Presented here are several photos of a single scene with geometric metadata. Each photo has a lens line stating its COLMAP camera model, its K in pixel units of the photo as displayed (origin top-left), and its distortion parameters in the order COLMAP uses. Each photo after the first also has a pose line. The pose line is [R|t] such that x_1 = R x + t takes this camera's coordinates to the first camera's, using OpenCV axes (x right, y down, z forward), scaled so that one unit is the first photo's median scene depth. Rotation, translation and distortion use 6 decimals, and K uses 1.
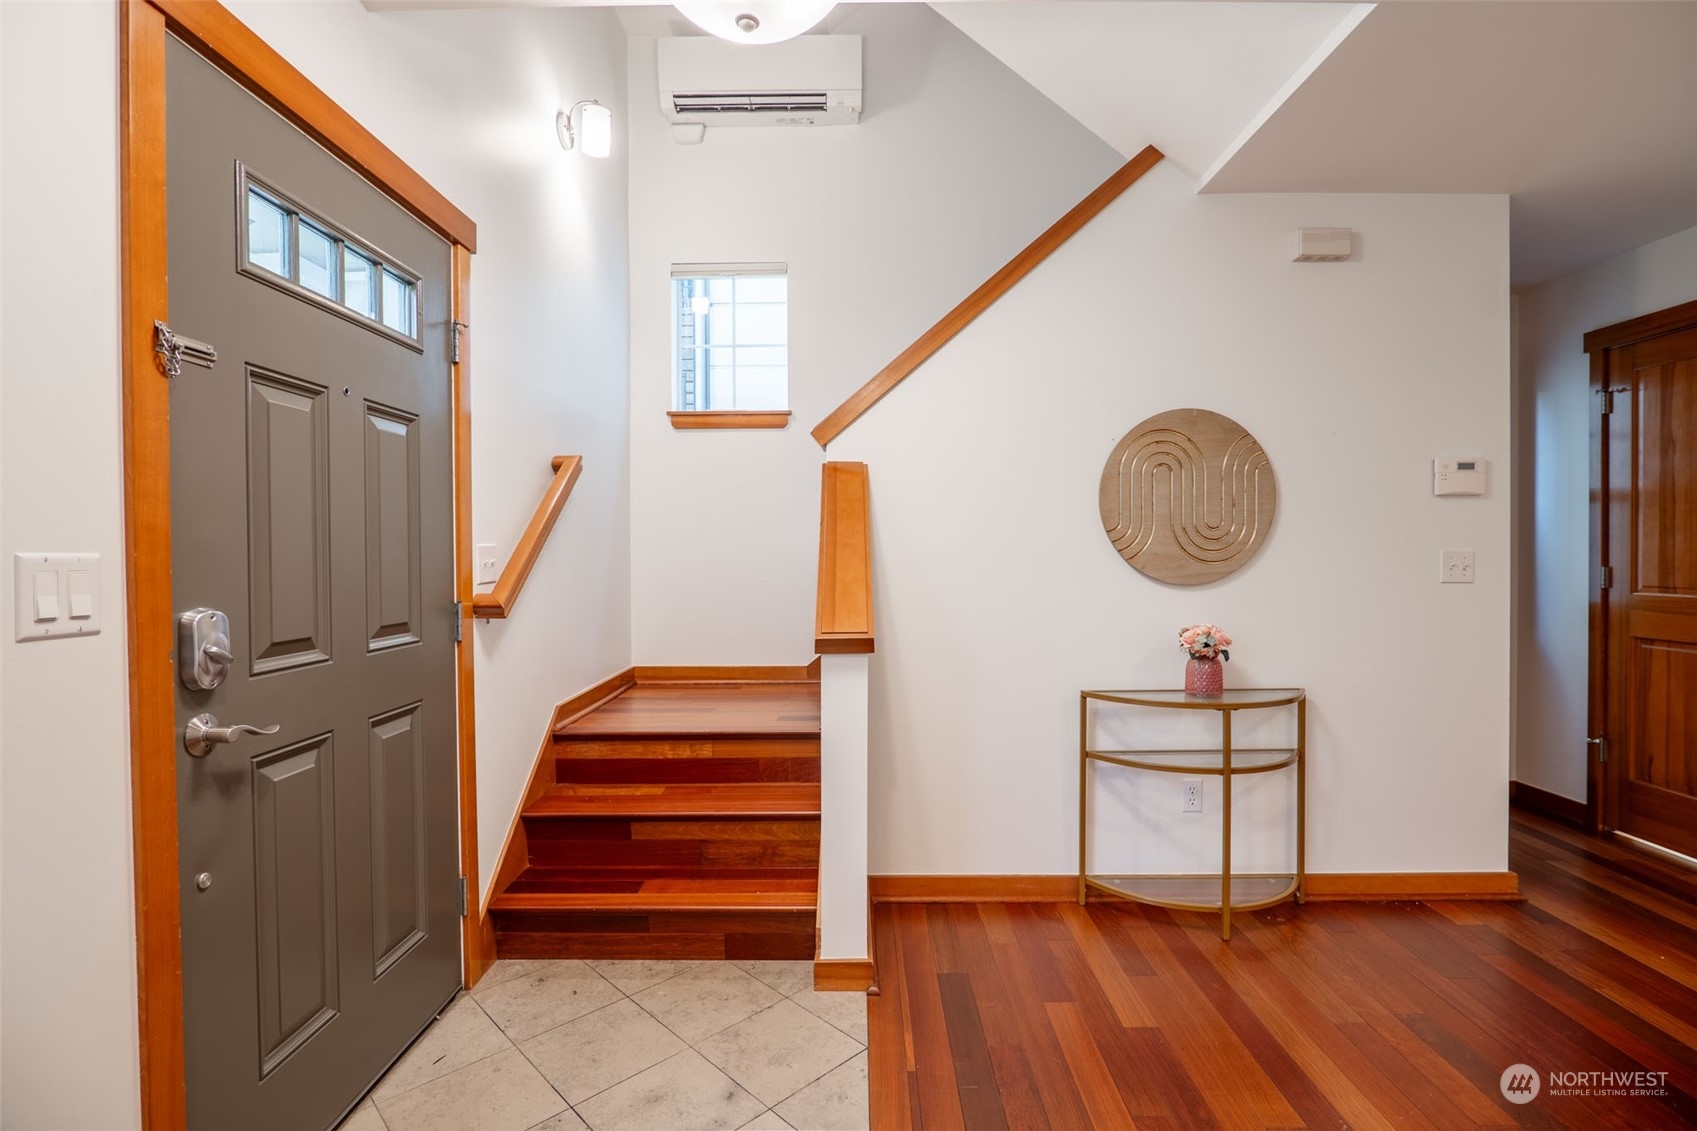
lens RADIAL K [[803.5, 0, 854.4], [0, 803.5, 560.4], [0, 0, 1]] dist [-0.013422, 0.000155]
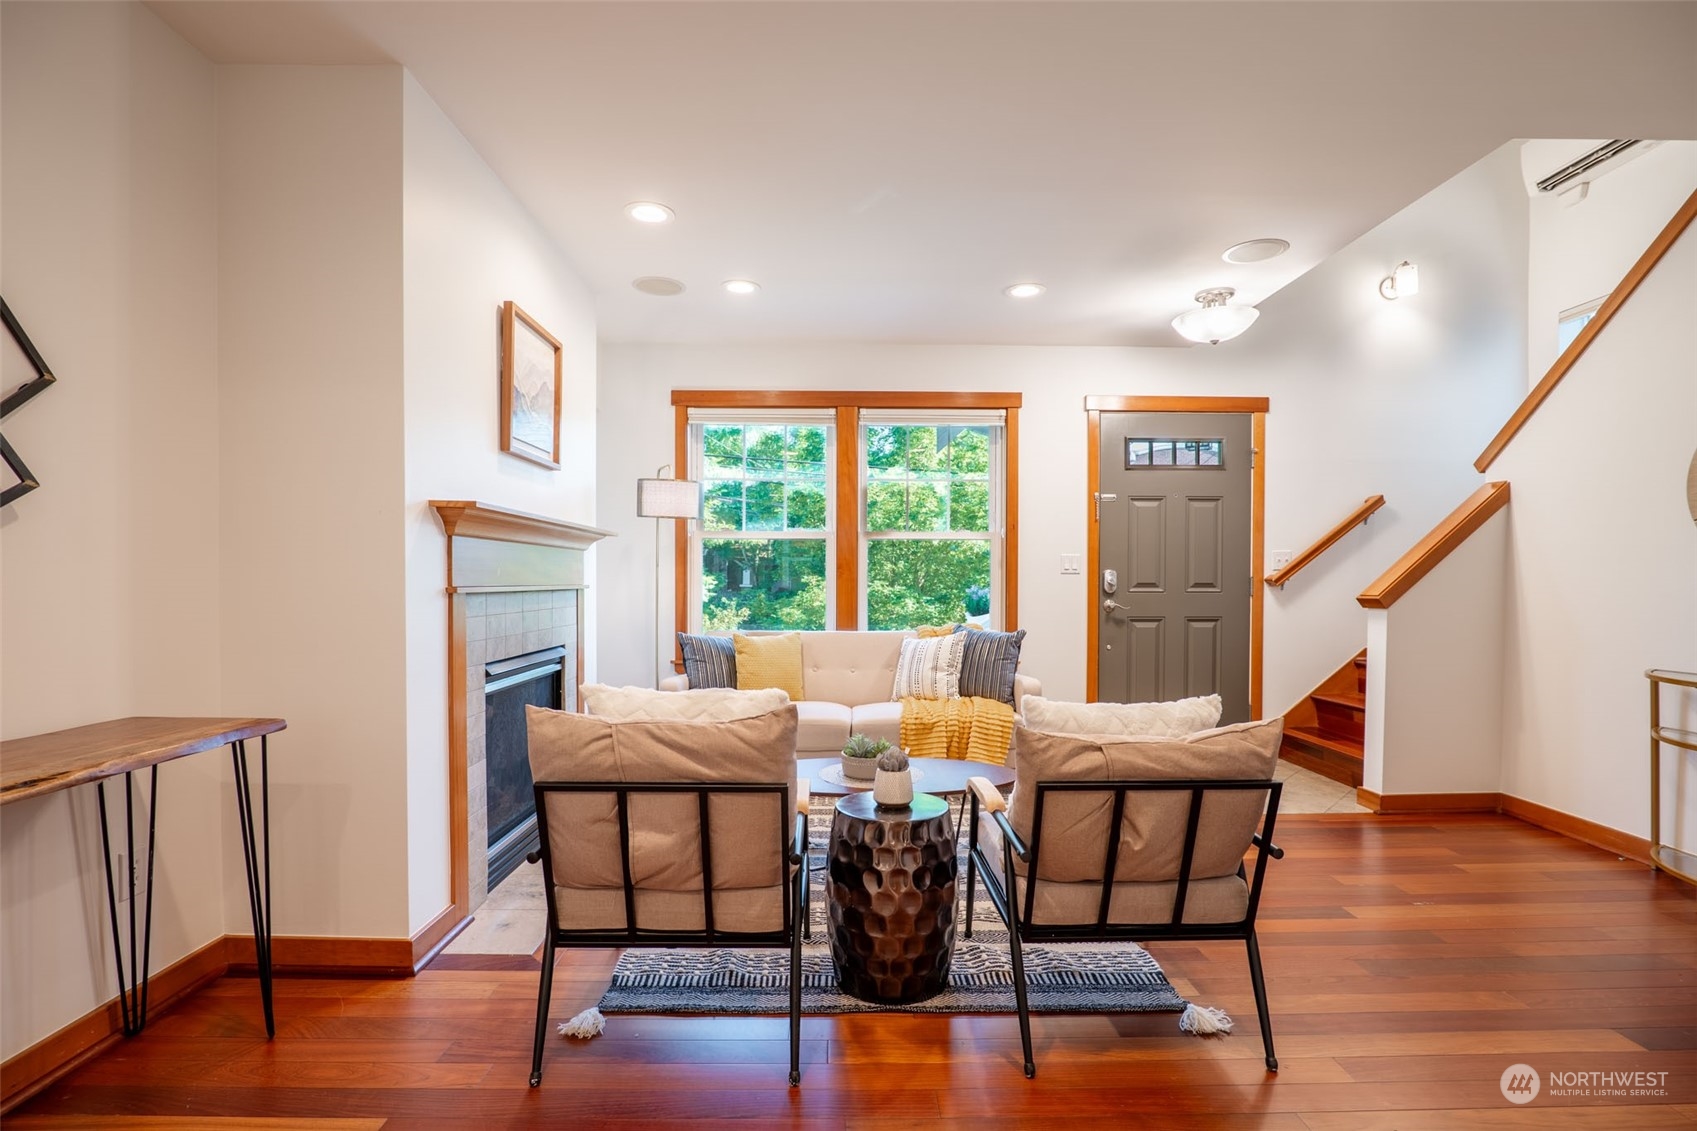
lens RADIAL K [[797.2, 0, 846.2], [0, 797.2, 589.9], [0, 0, 1]] dist [-0.017772, 0.000874]
pose [[0.022973, 0.017706, -0.999579, 1.519242], [-0.014241, 0.999748, 0.017381, 0.059621], [0.999635, 0.013836, 0.023220, -0.138127]]
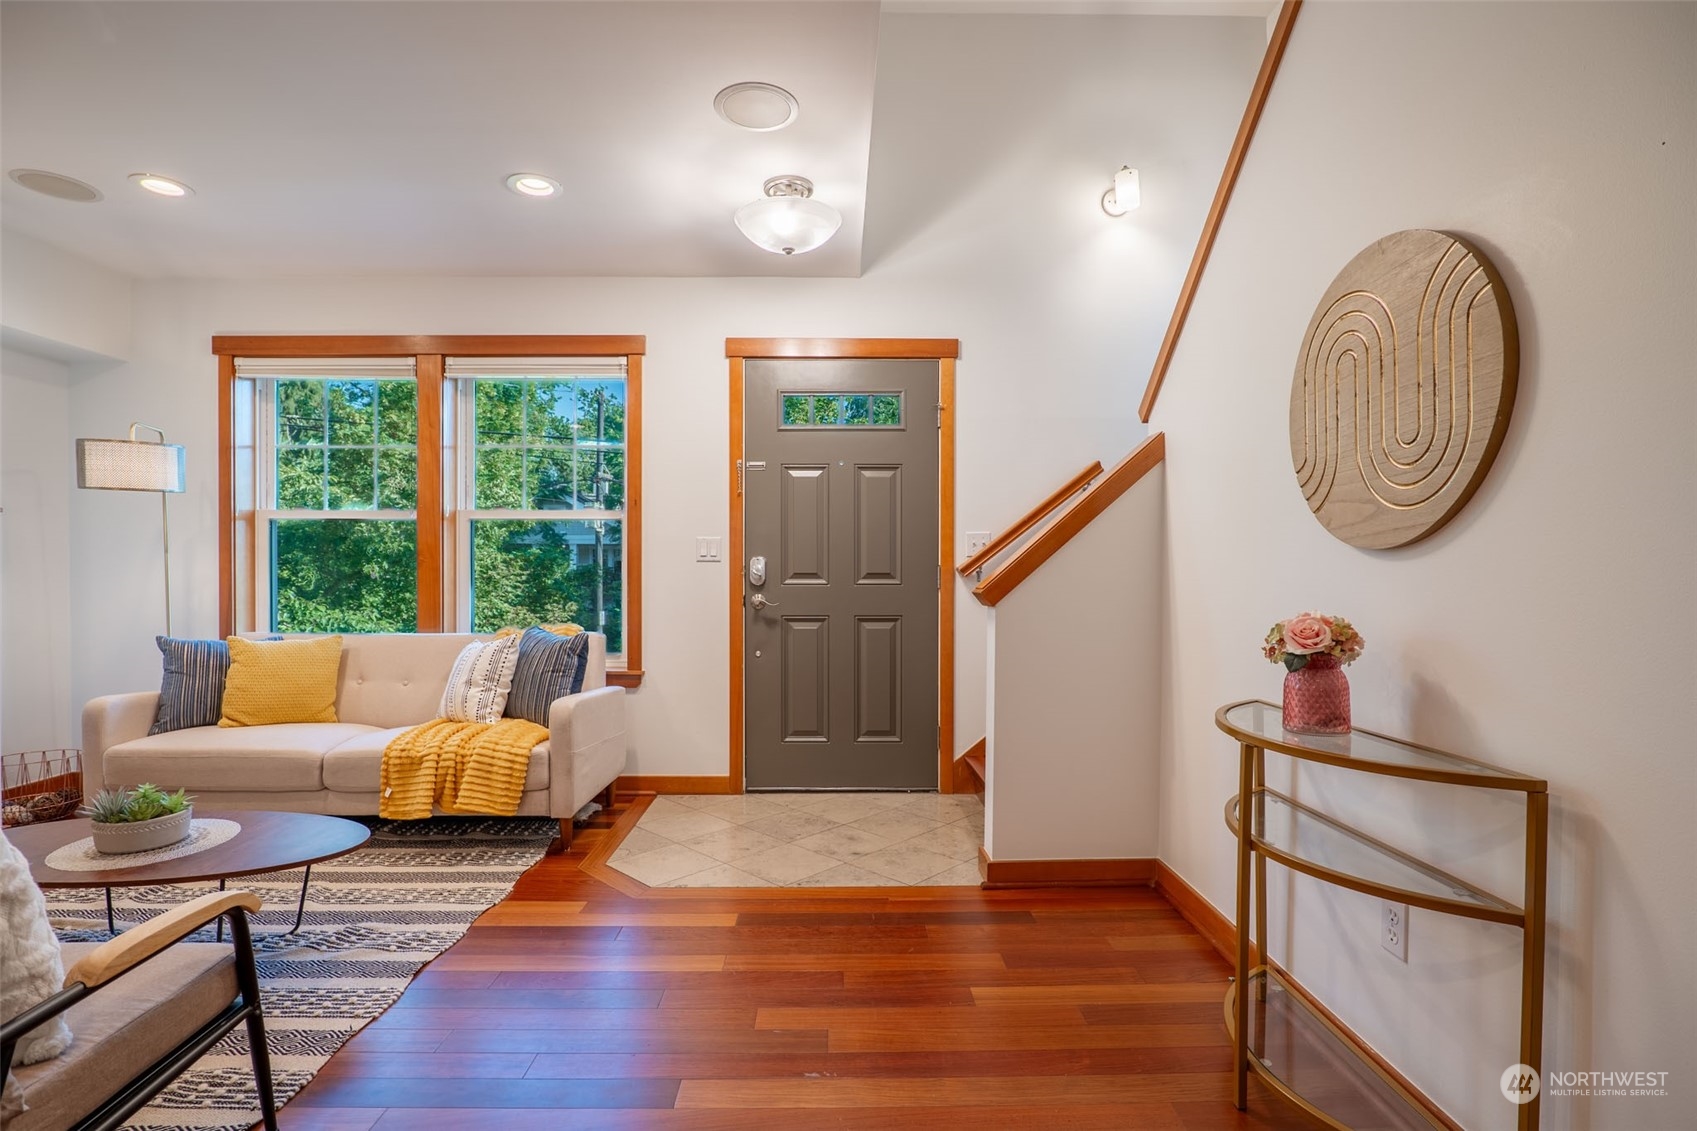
lens RADIAL K [[797.2, 0, 832.8], [0, 797.2, 580.7], [0, 0, 1]] dist [-0.016742, 0.000403]
pose [[0.013320, 0.013686, -0.999818, 1.137394], [-0.013206, 0.999822, 0.013510, 0.059243], [0.999824, 0.013023, 0.013498, 0.698854]]
